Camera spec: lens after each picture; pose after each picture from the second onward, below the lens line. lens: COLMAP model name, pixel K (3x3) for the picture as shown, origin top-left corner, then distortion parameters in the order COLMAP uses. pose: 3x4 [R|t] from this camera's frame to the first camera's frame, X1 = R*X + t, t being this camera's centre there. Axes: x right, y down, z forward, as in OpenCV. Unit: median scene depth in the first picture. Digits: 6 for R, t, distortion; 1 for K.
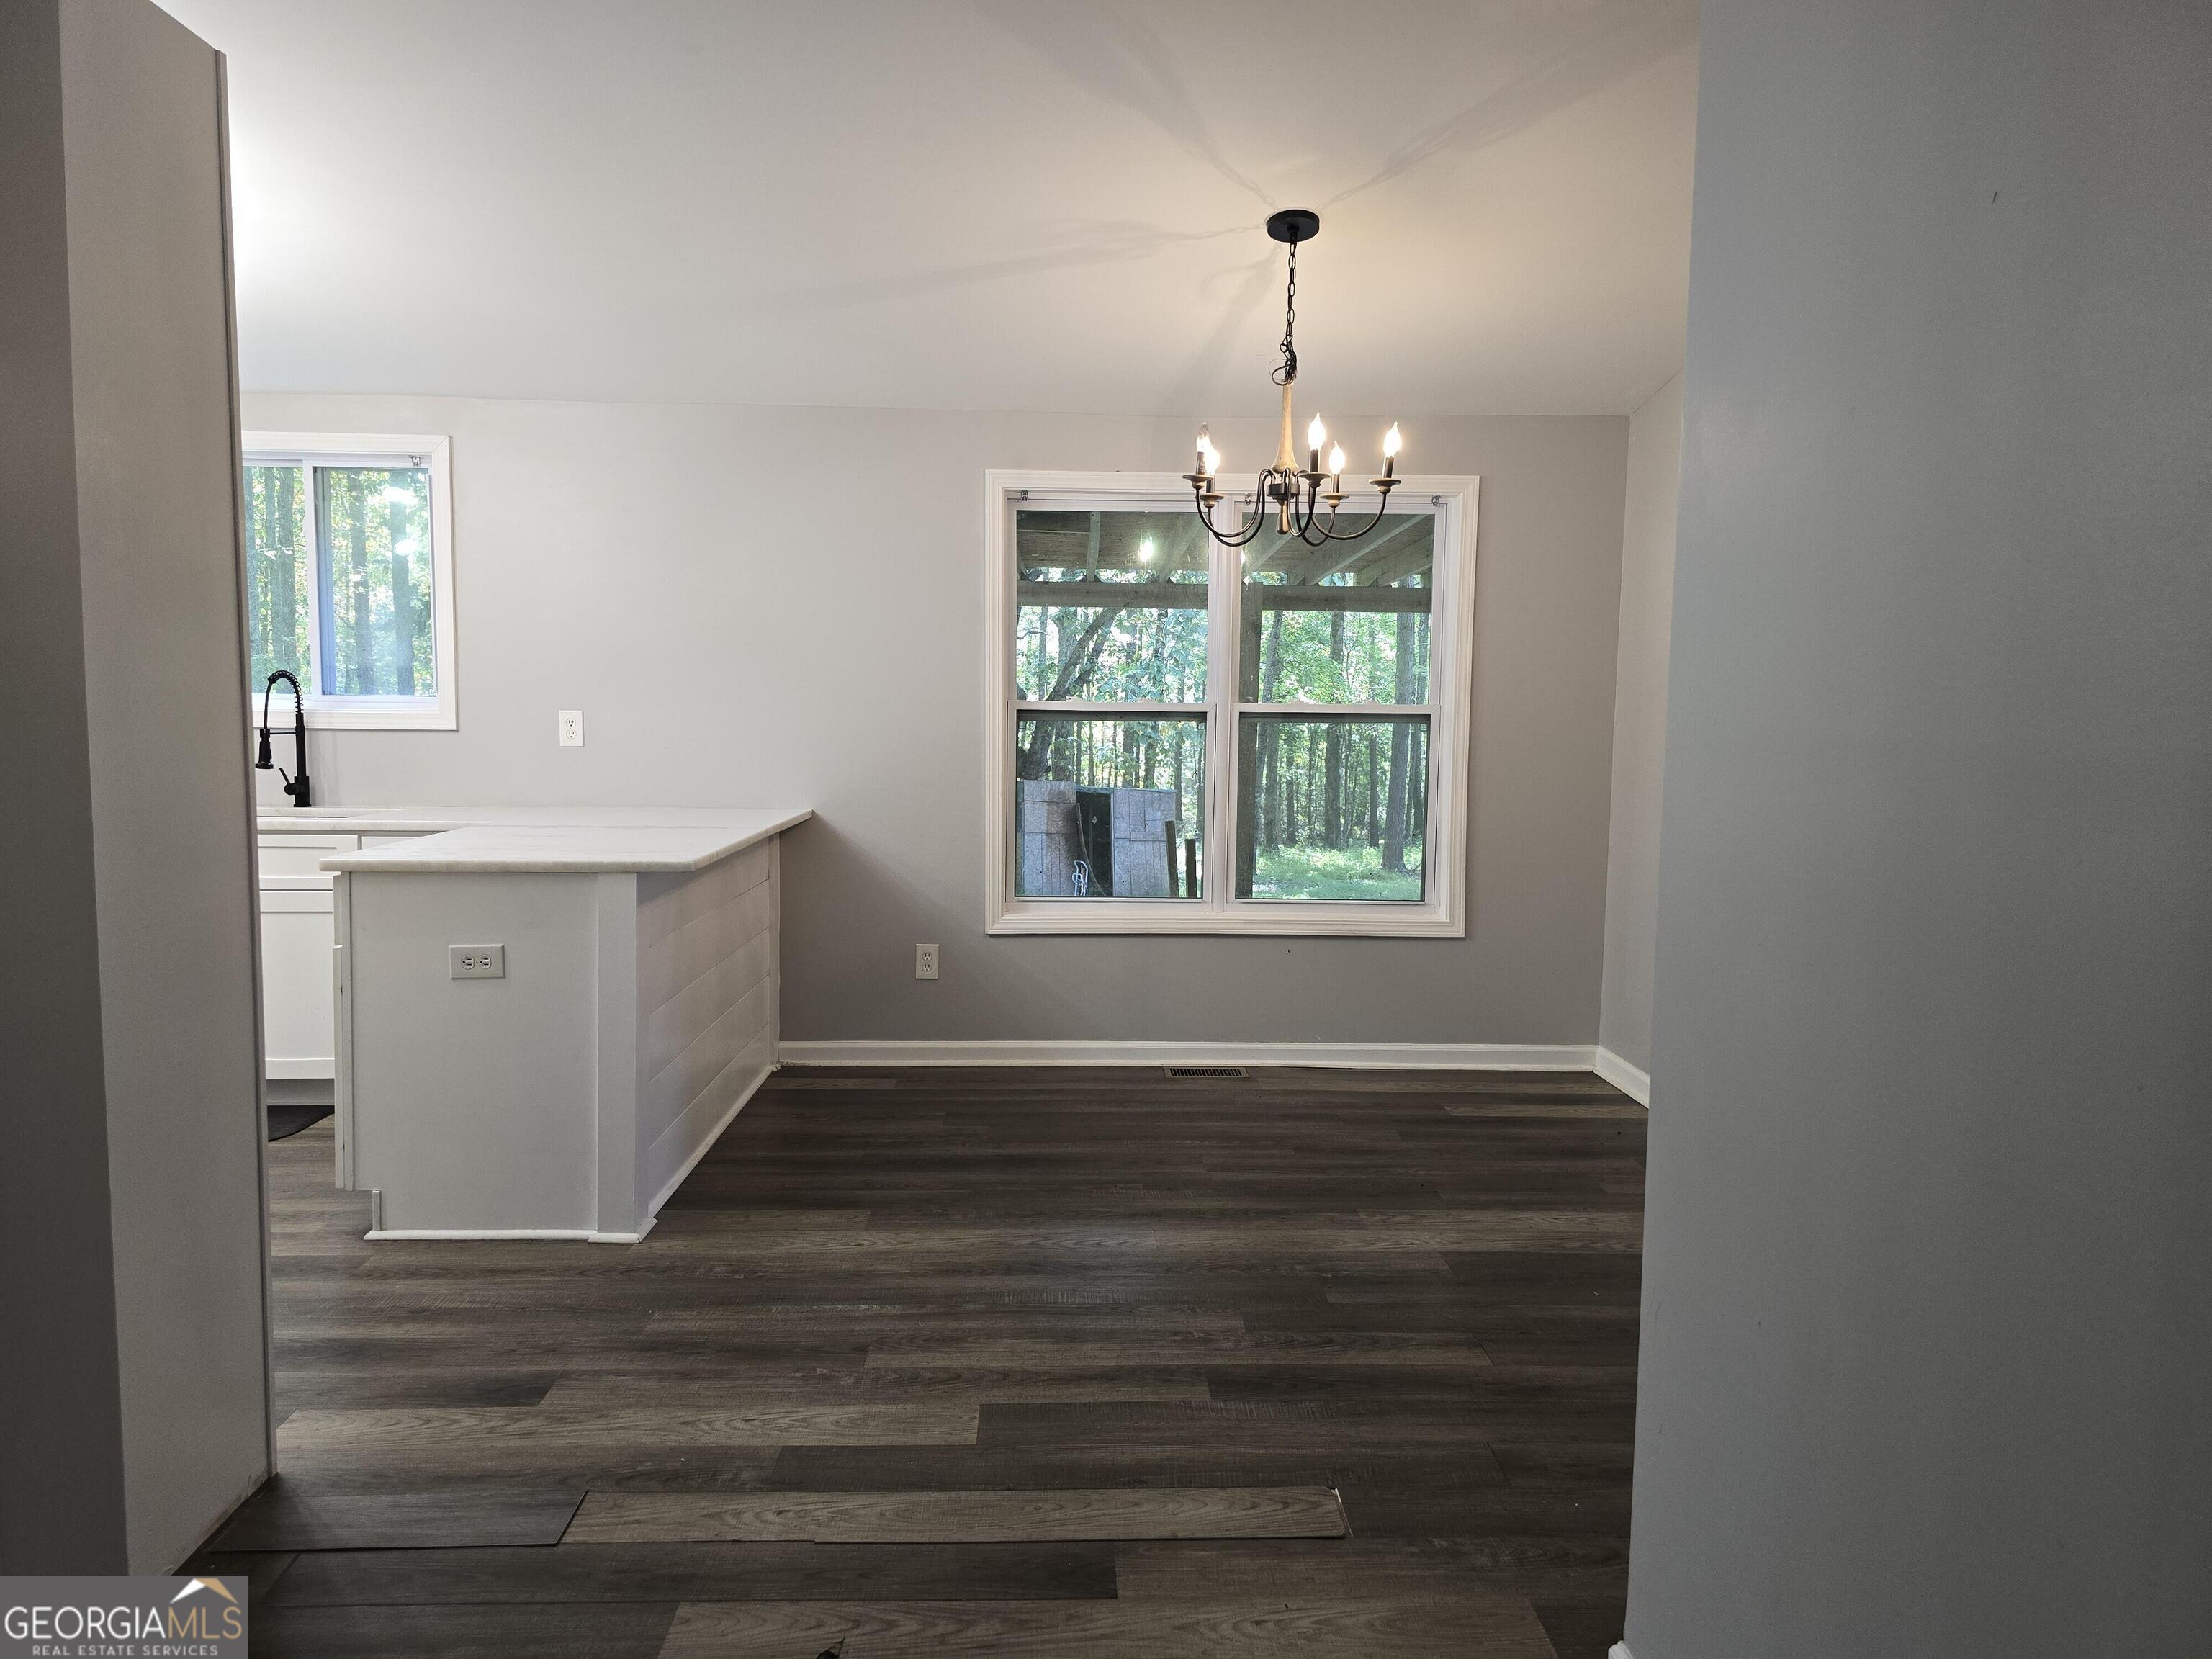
lens RADIAL K [[1496.3, 0, 1111.6], [0, 1496.3, 828.0], [0, 0, 1]] dist [0.062150, -0.056755]
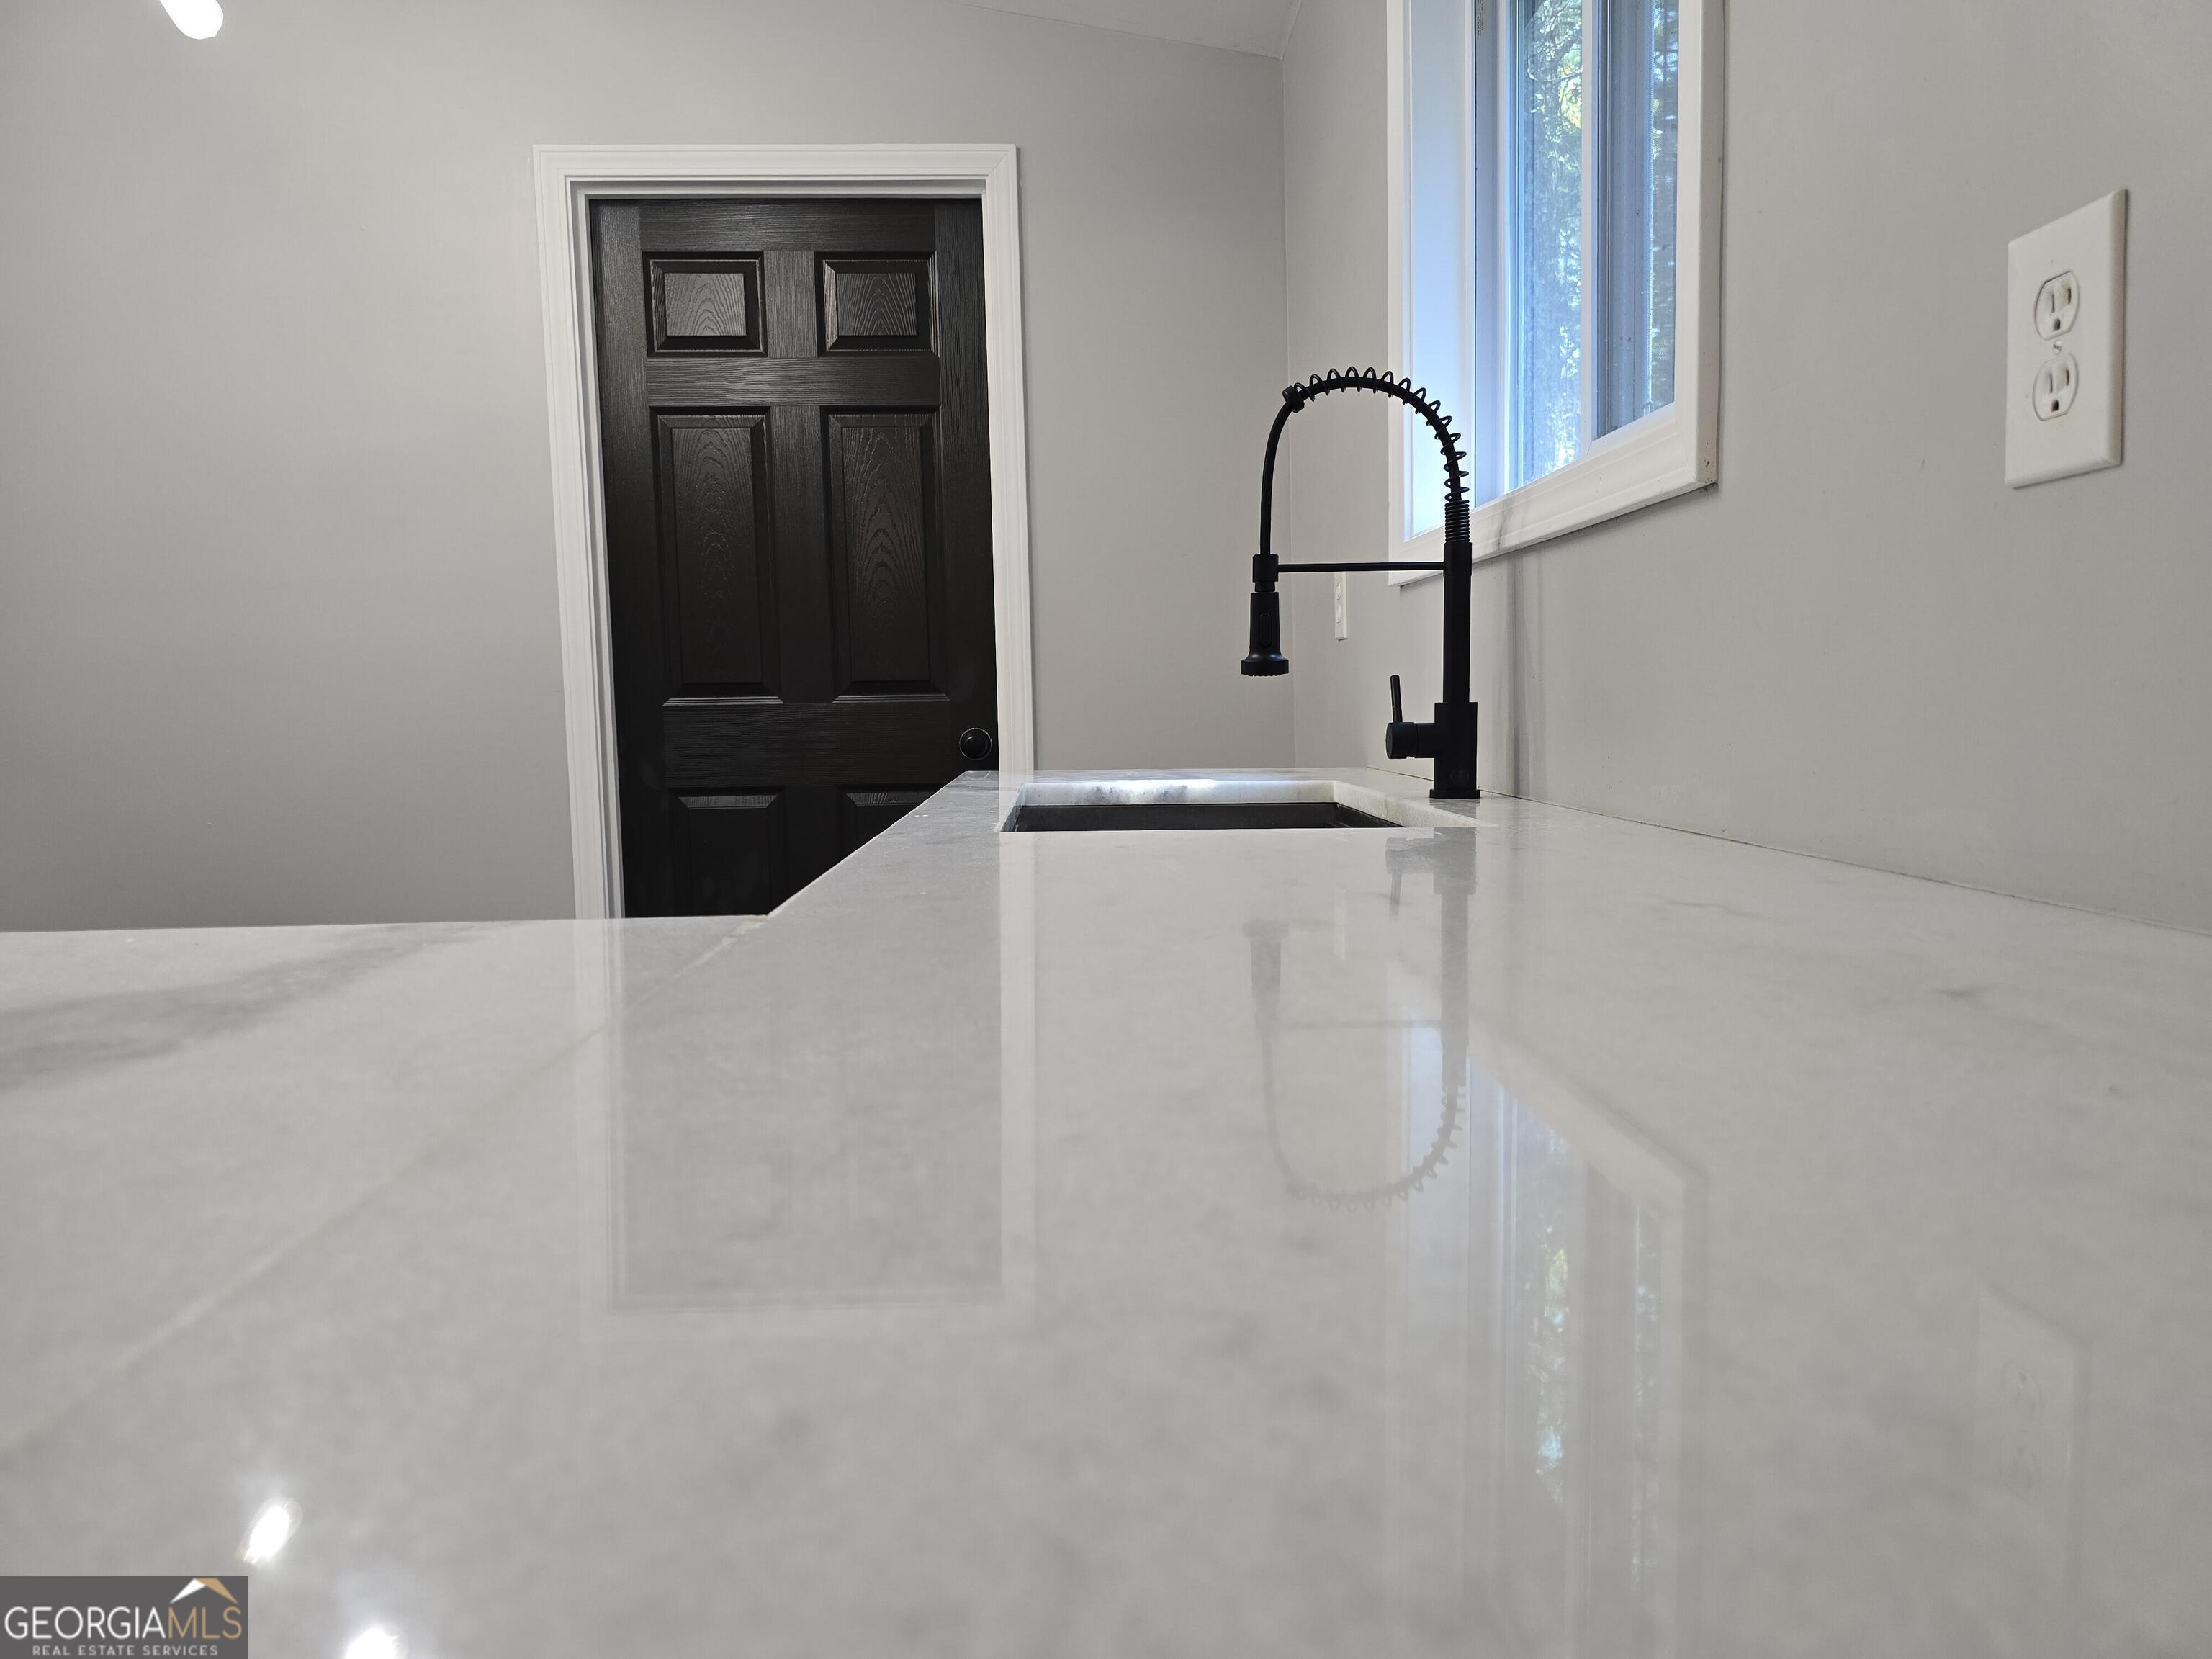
lens RADIAL K [[1496.3, 0, 1100.8], [0, 1496.3, 812.6], [0, 0, 1]] dist [0.062150, -0.056755]
pose [[0.003359, 0.062516, -0.998038, -0.249920], [-0.069181, 0.995667, 0.062135, -0.029478], [0.997599, 0.068836, 0.007670, 1.064785]]
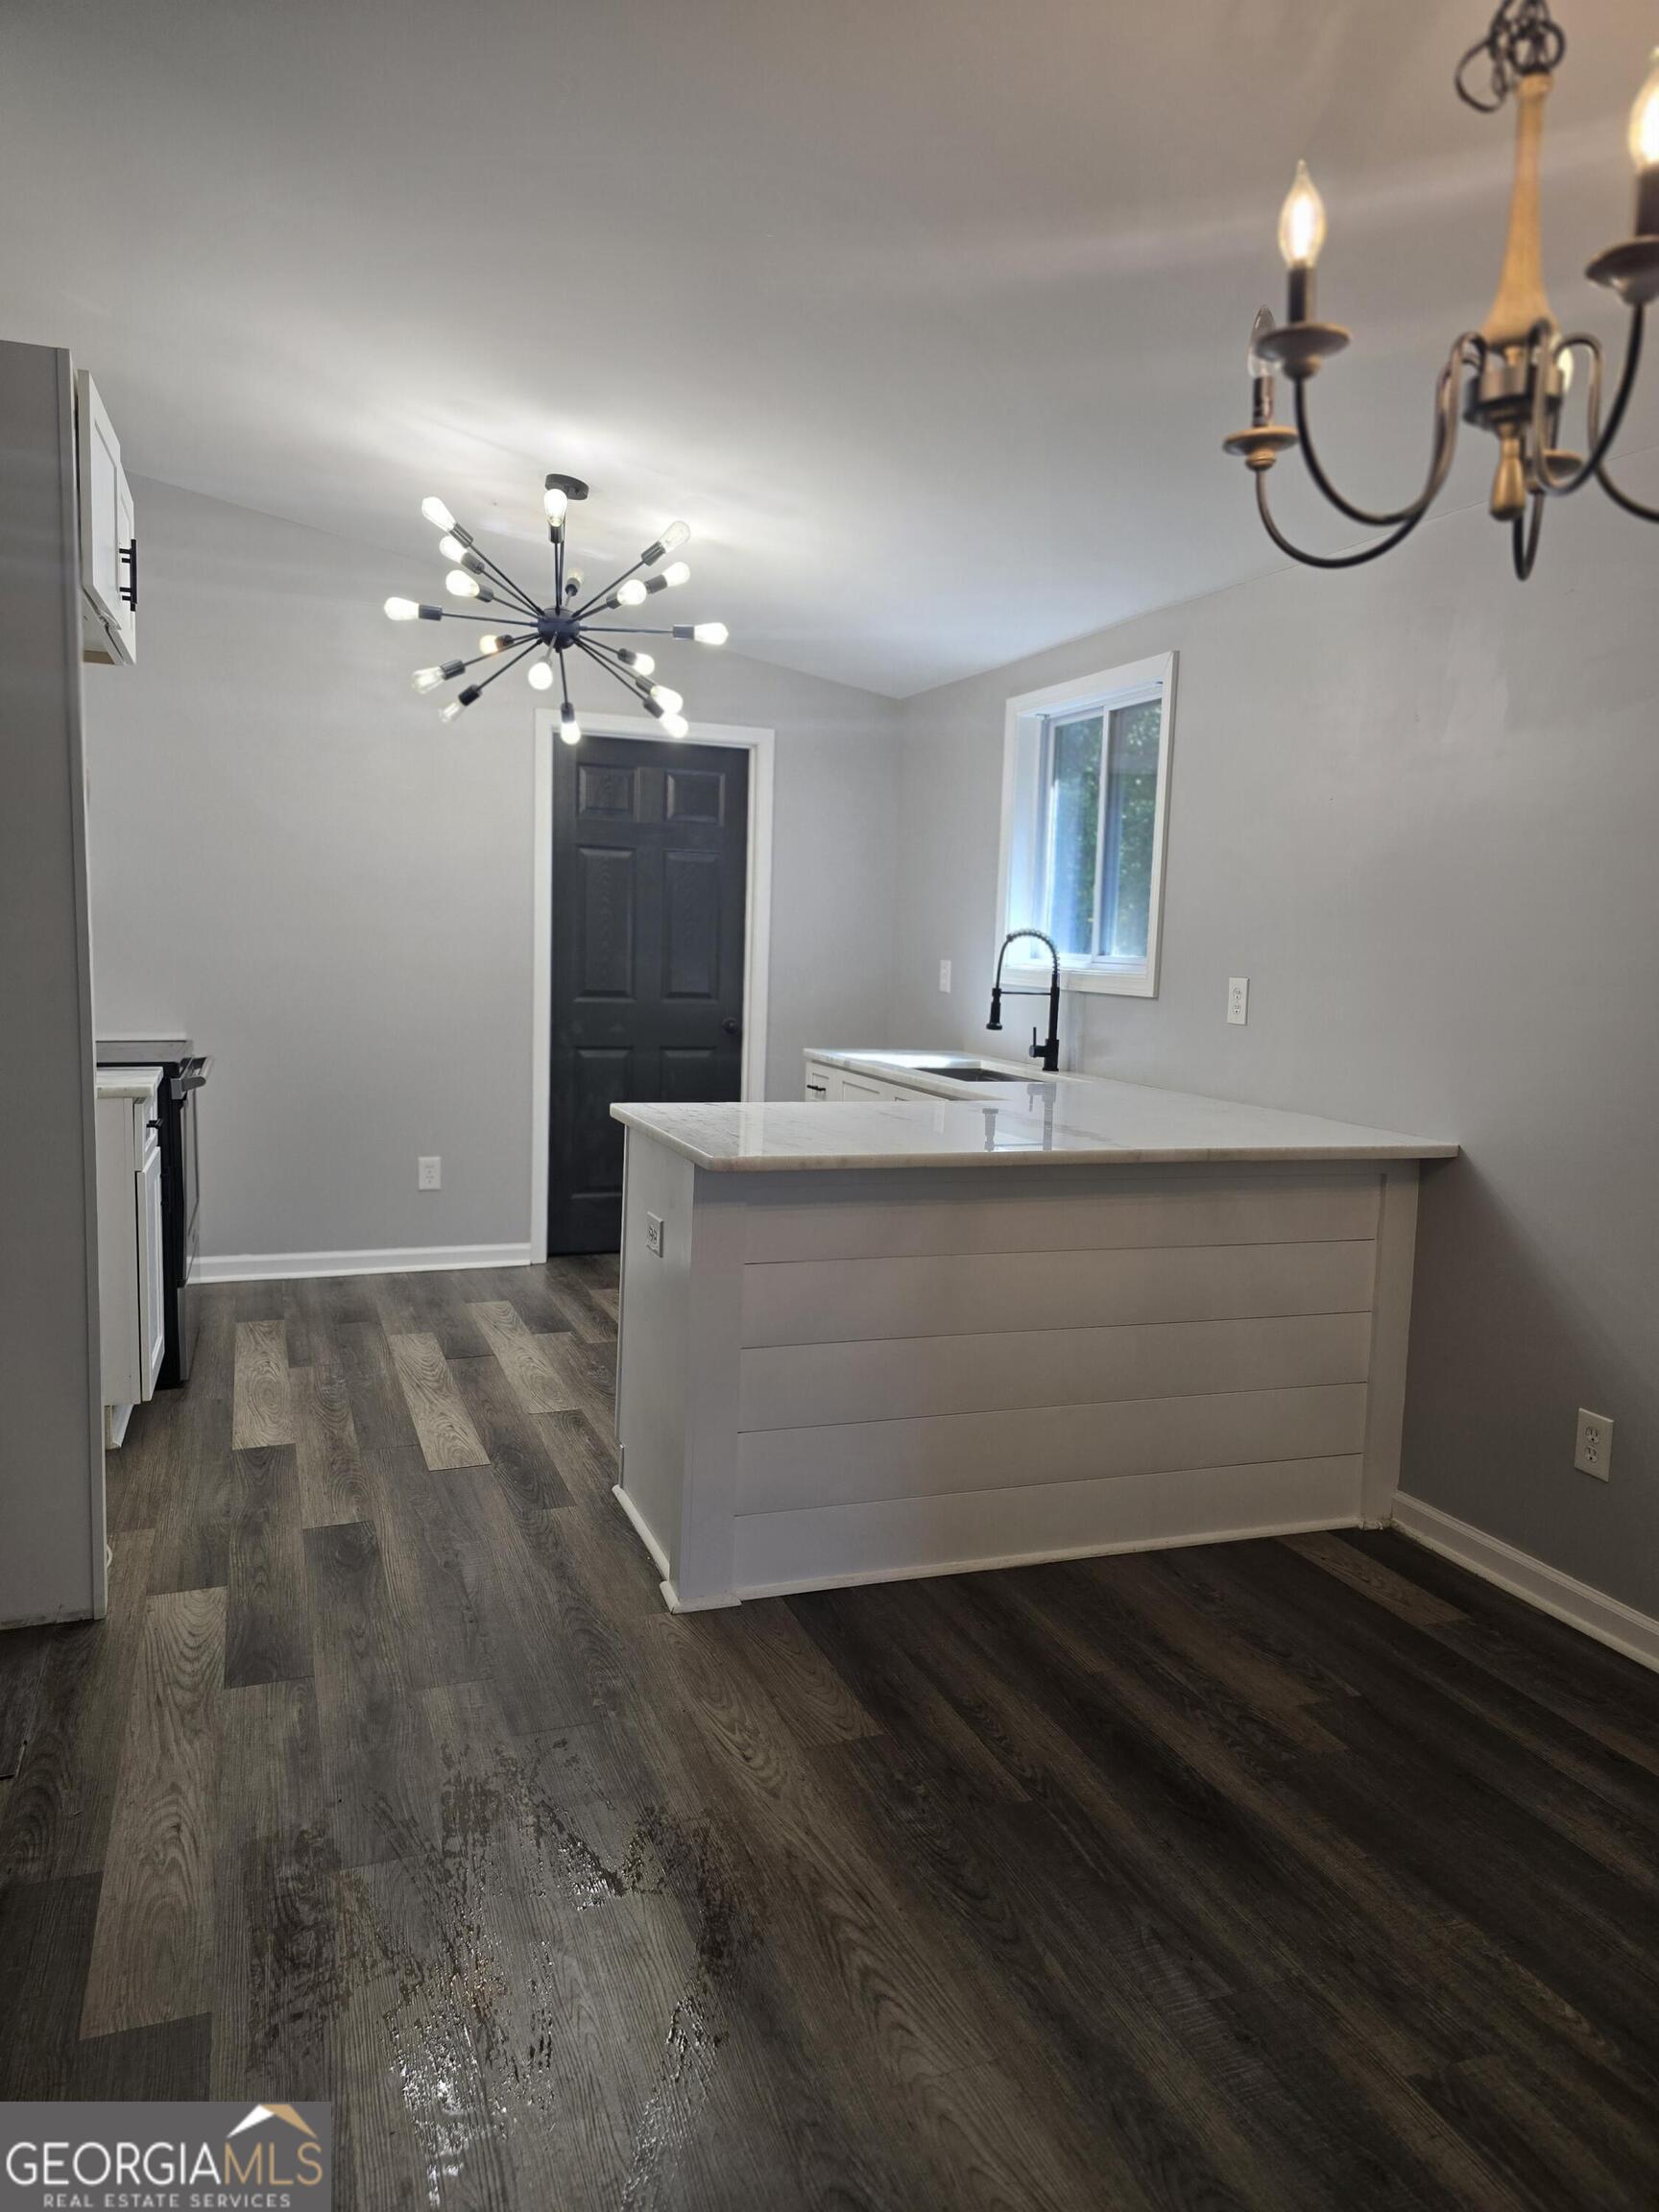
lens RADIAL K [[1496.3, 0, 794.2], [0, 1496.3, 1097.0], [0, 0, 1]] dist [0.062150, -0.056755]
pose [[0.308808, 0.103164, -0.945513, 0.363839], [-0.110895, 0.991225, 0.071933, -0.055502], [0.944637, 0.082639, 0.317539, 0.630357]]
